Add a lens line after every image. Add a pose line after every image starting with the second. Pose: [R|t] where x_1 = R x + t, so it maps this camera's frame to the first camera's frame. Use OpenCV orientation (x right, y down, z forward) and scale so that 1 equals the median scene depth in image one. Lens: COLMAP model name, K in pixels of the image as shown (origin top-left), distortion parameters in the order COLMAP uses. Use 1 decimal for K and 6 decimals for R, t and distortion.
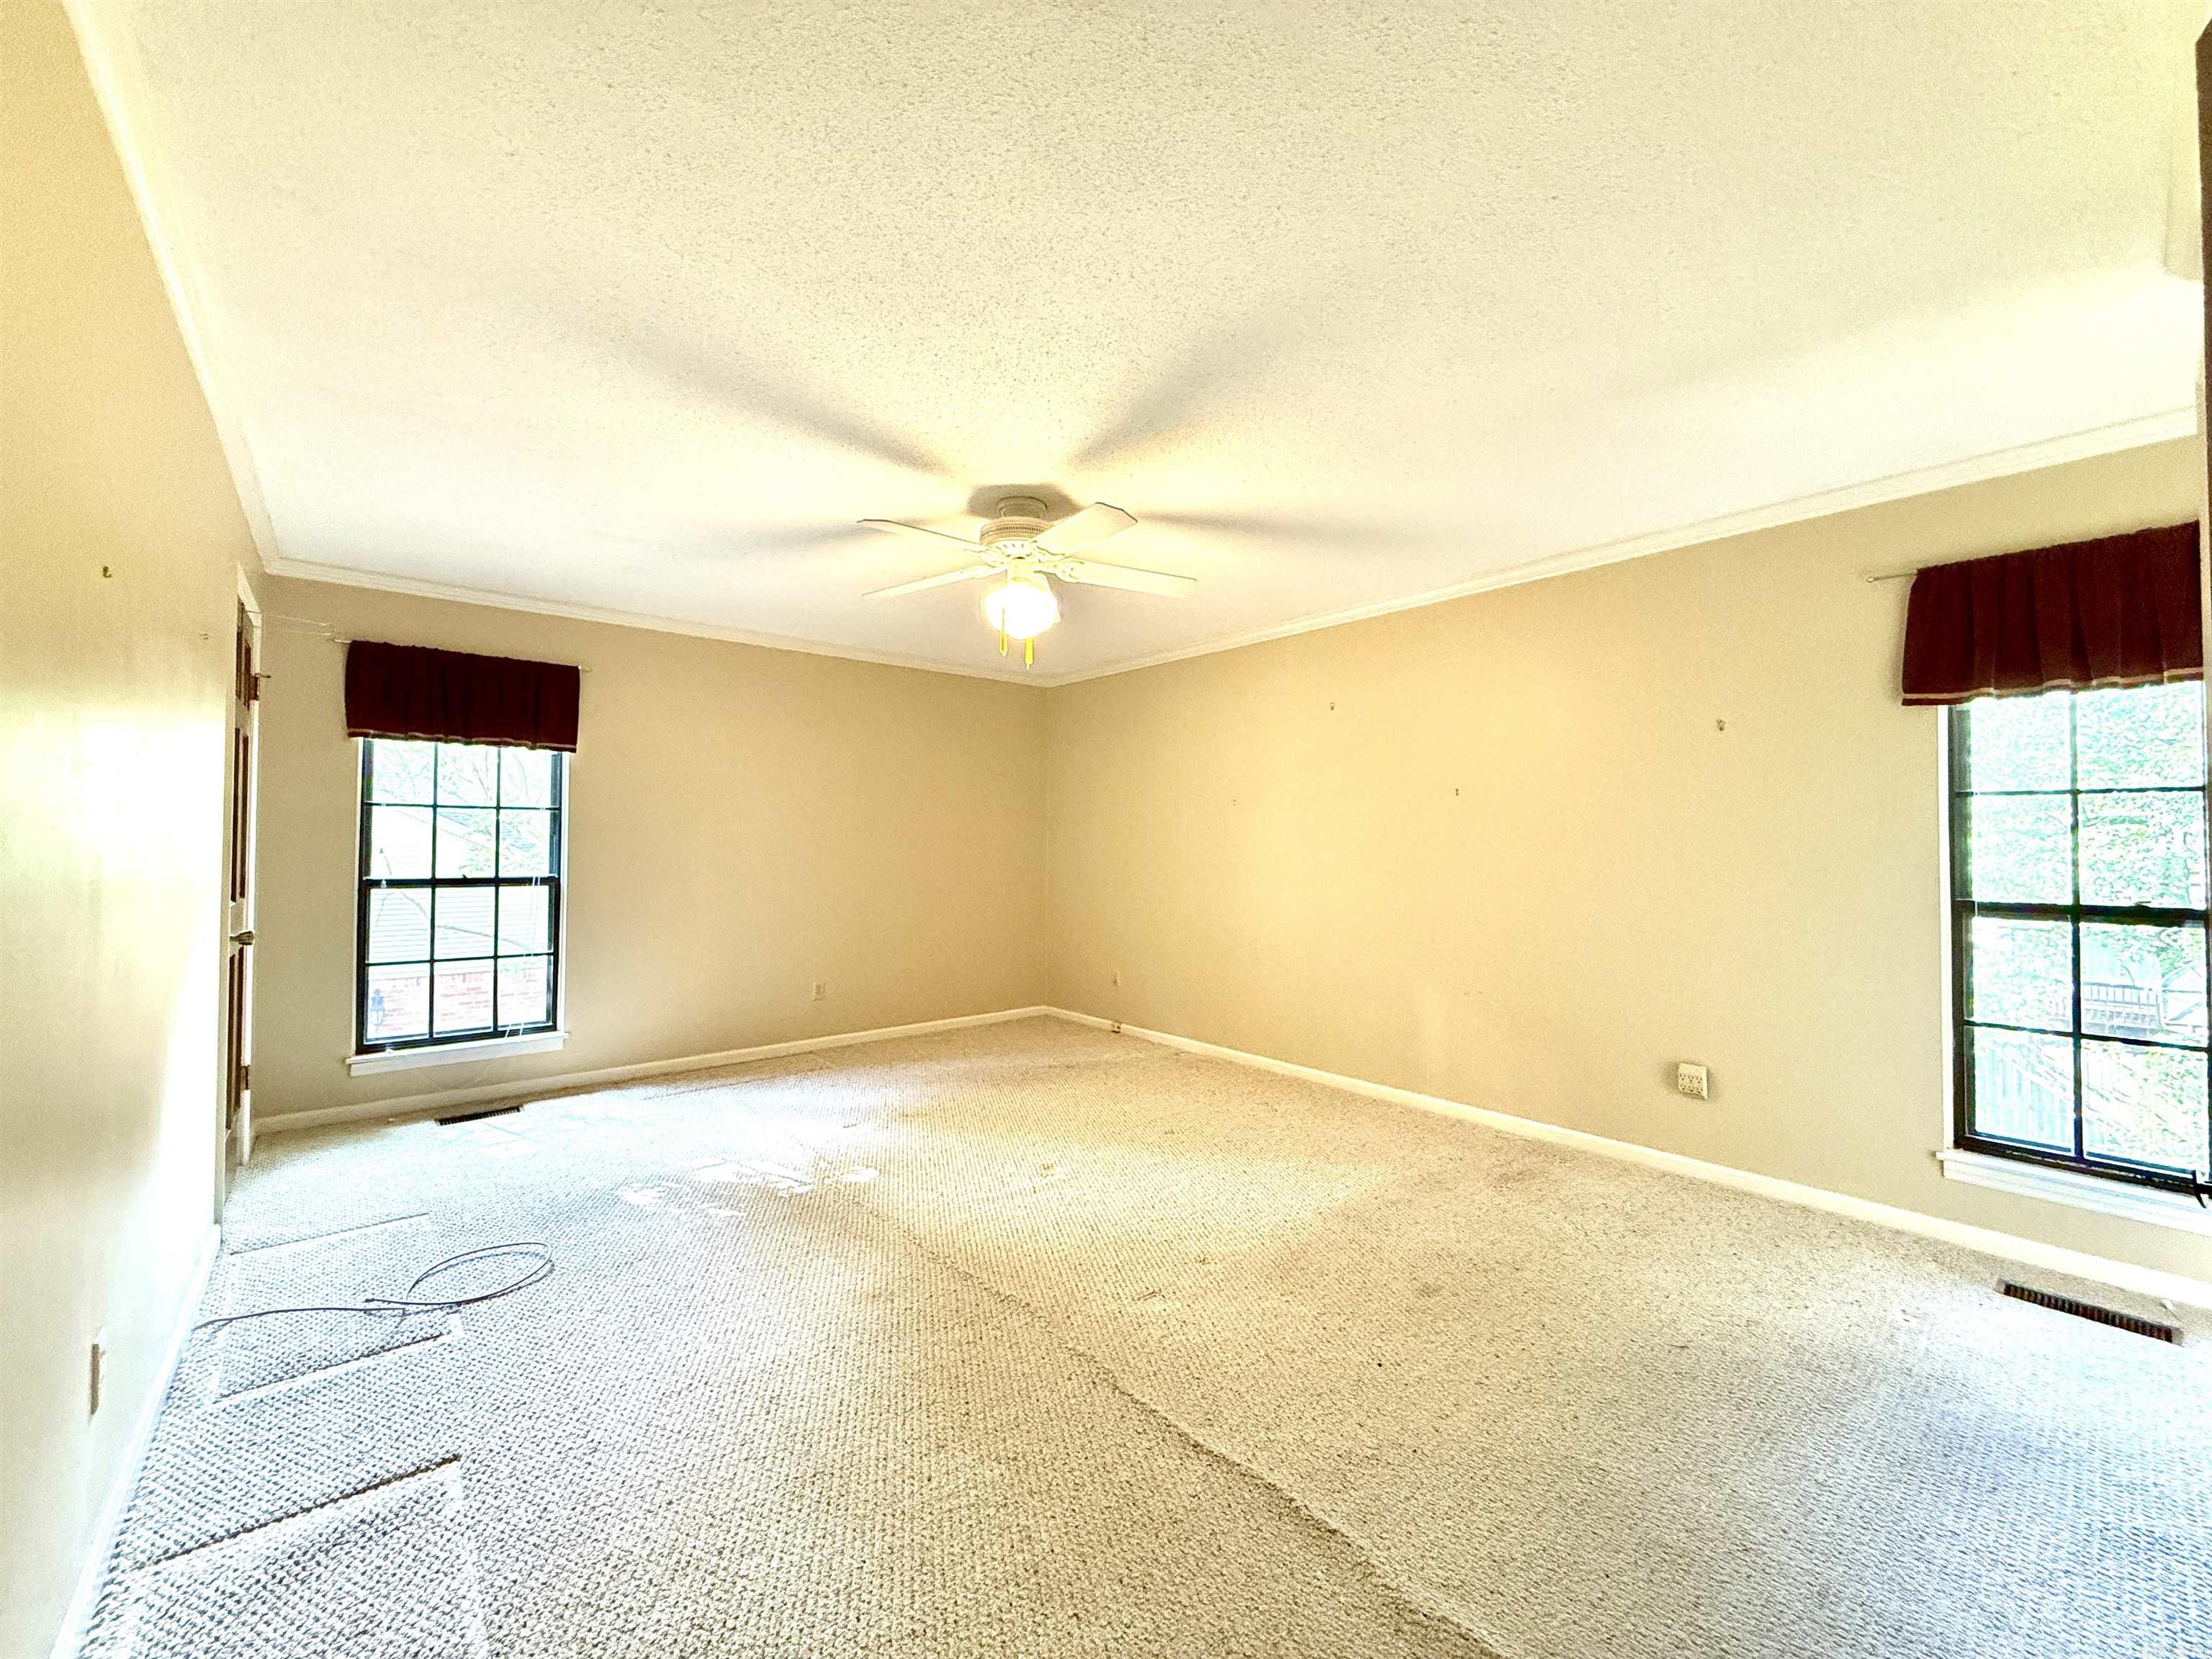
lens RADIAL K [[882.8, 0, 1097.1], [0, 882.8, 835.4], [0, 0, 1]] dist [0.003828, 0.000207]
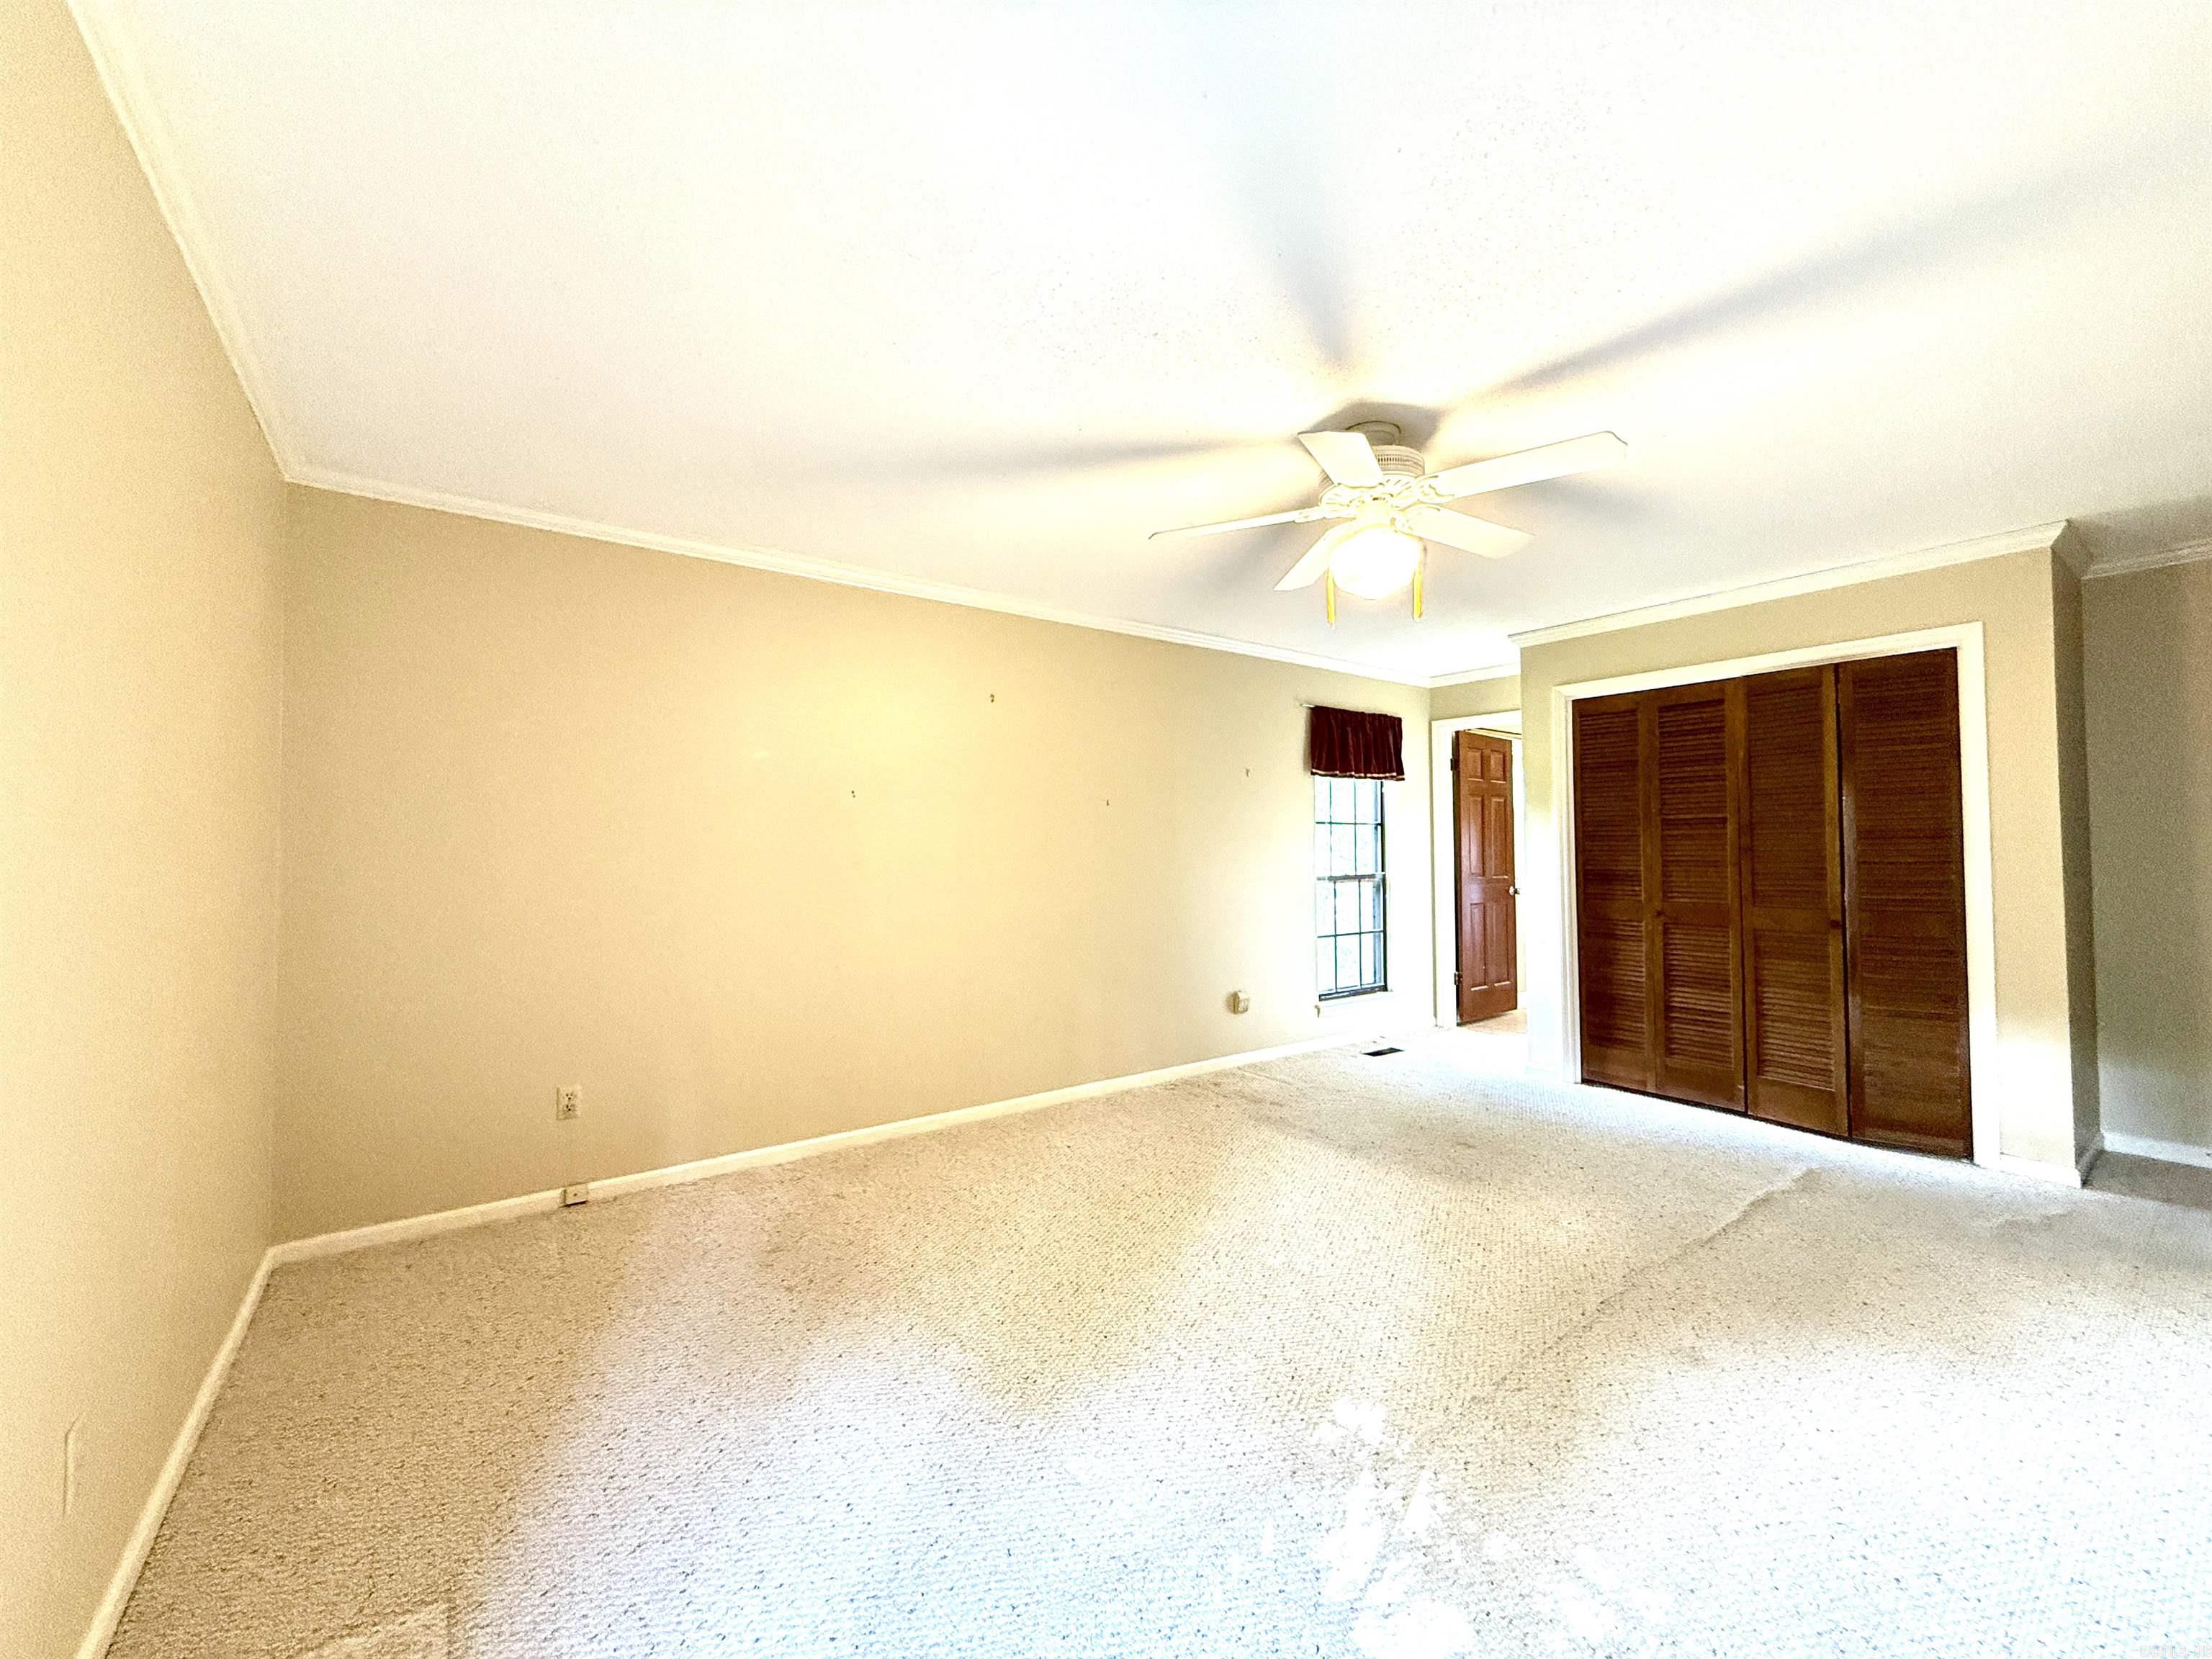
lens RADIAL K [[882.8, 0, 1107.5], [0, 882.8, 825.8], [0, 0, 1]] dist [0.003828, 0.000207]
pose [[0.062844, 0.021158, 0.997799, -0.704780], [-0.003380, 0.999774, -0.020988, 0.005016], [-0.998018, -0.002053, 0.062902, 0.914391]]
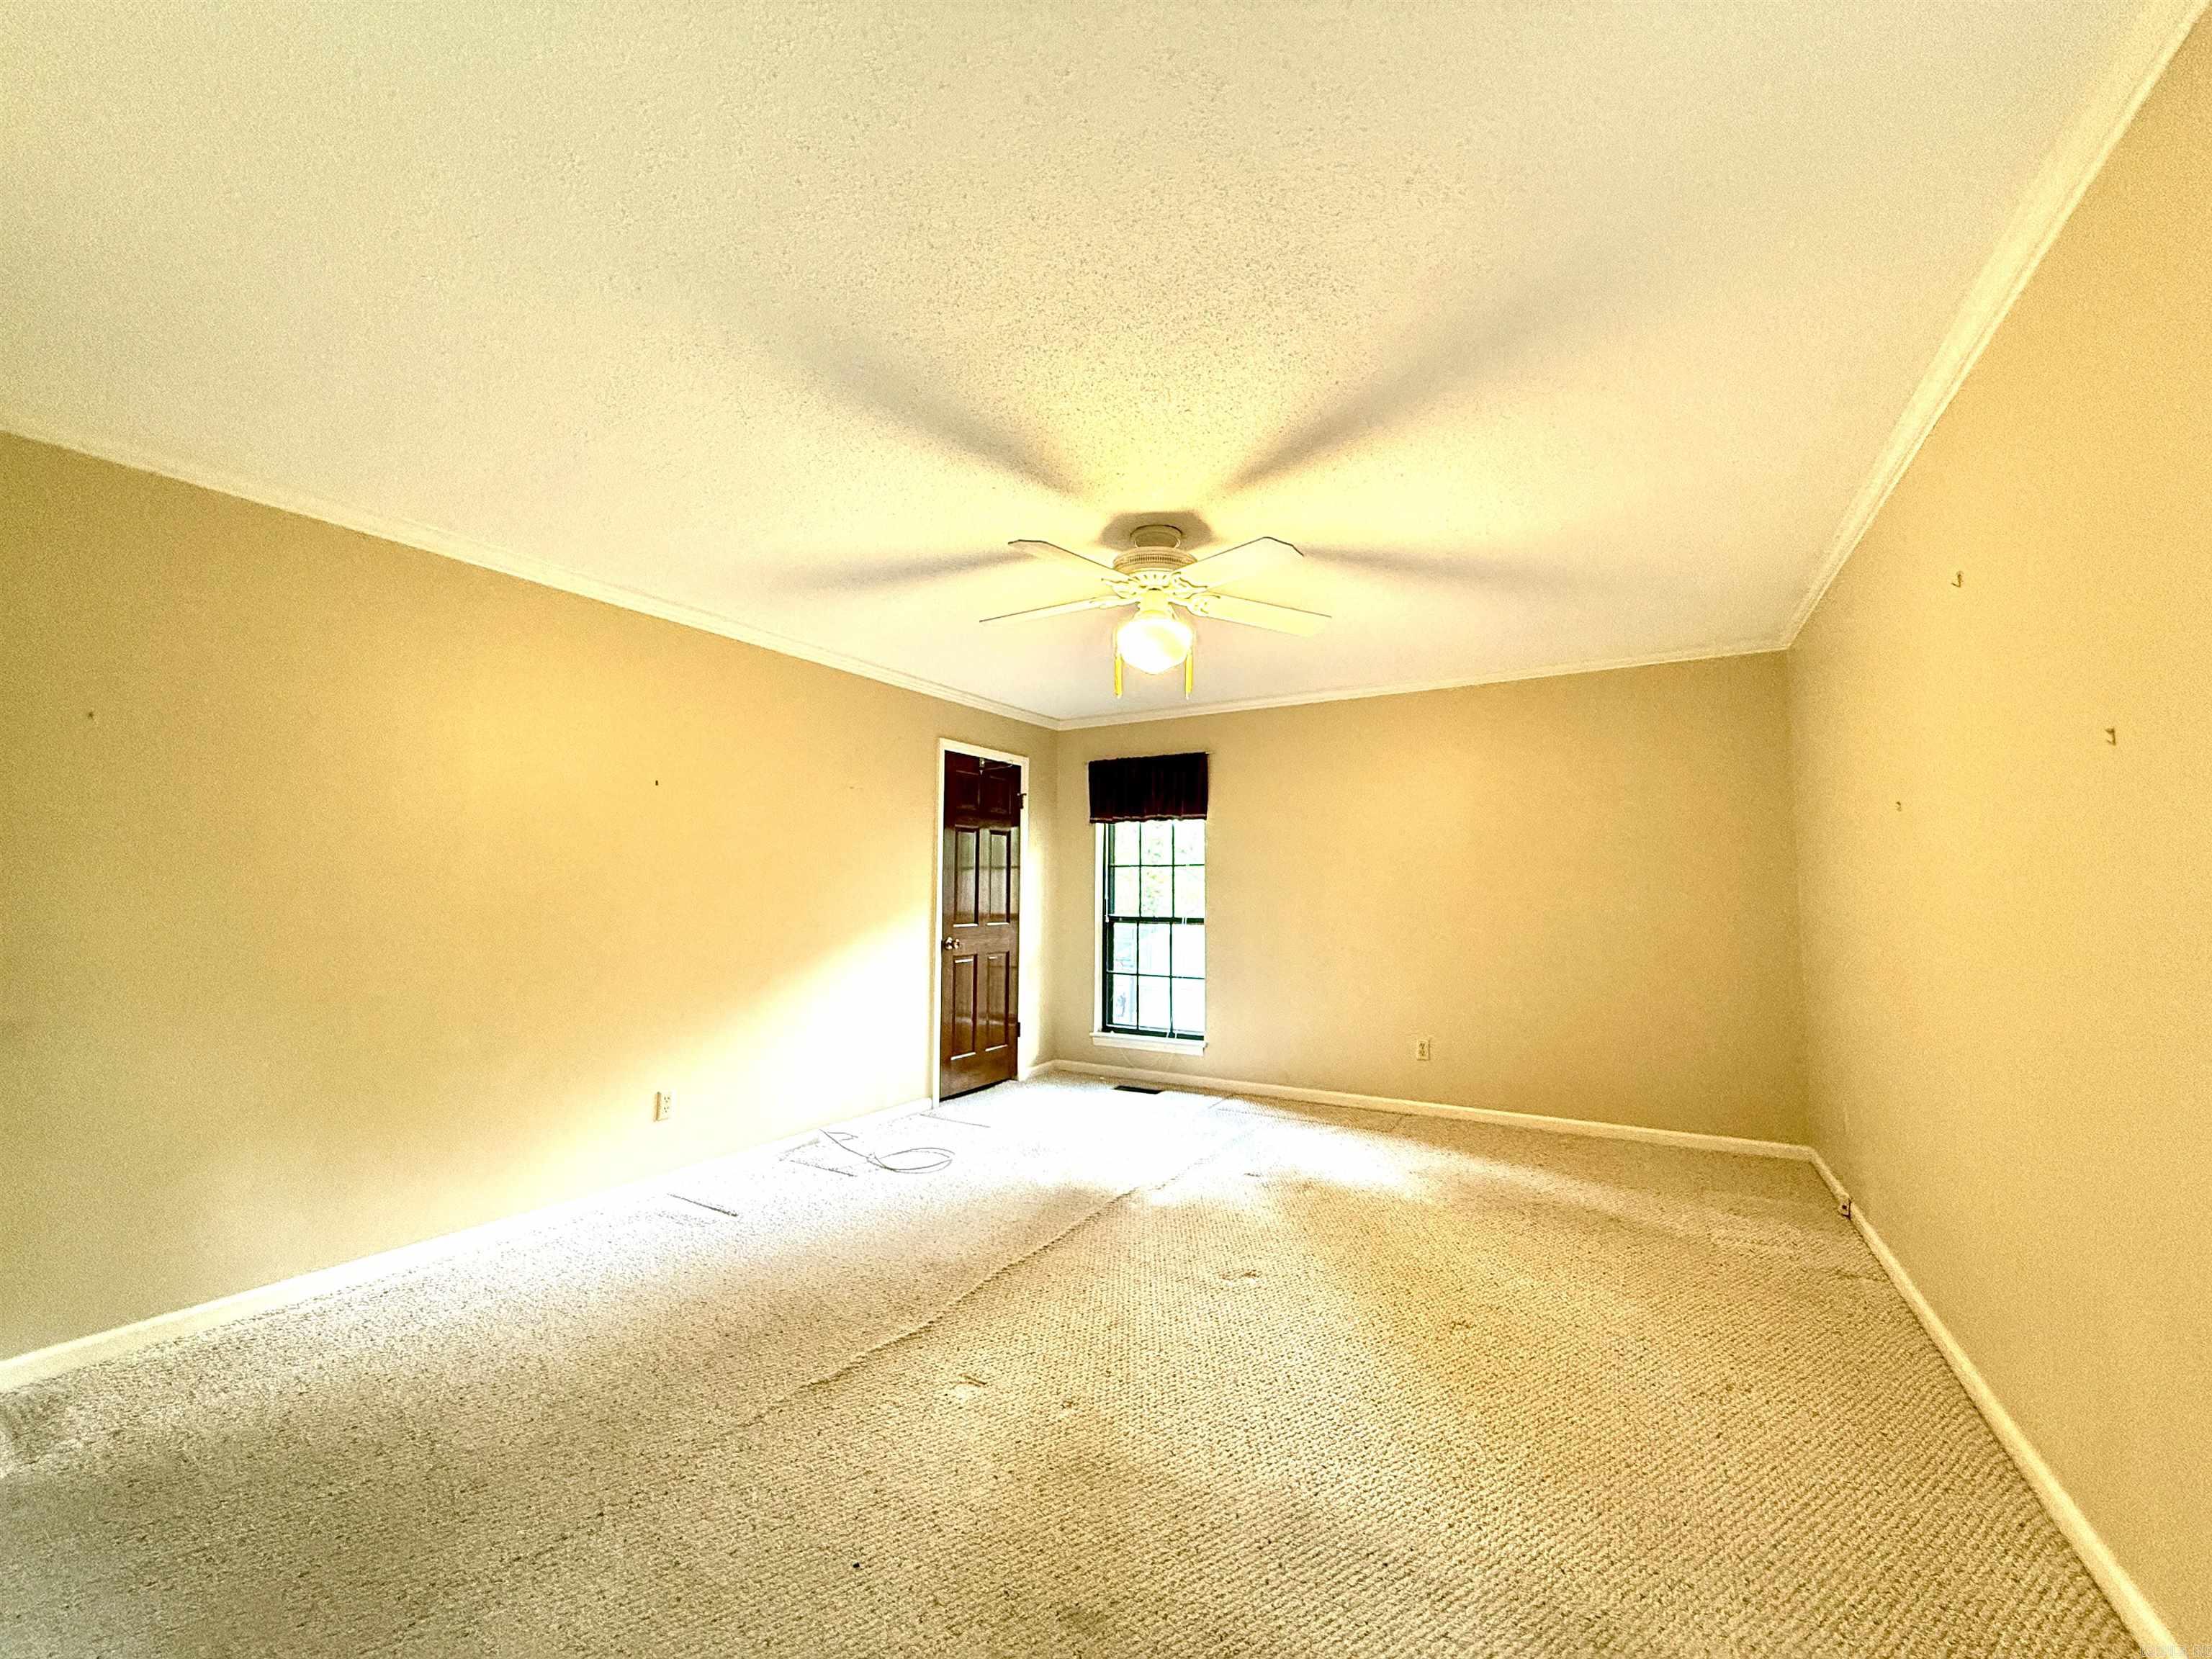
lens RADIAL K [[882.8, 0, 1096.5], [0, 882.8, 838.3], [0, 0, 1]] dist [0.003828, 0.000207]
pose [[0.319196, -0.063521, -0.945558, 0.595235], [0.011962, 0.997942, -0.063002, 0.011354], [0.947613, 0.008800, 0.319299, 0.490394]]
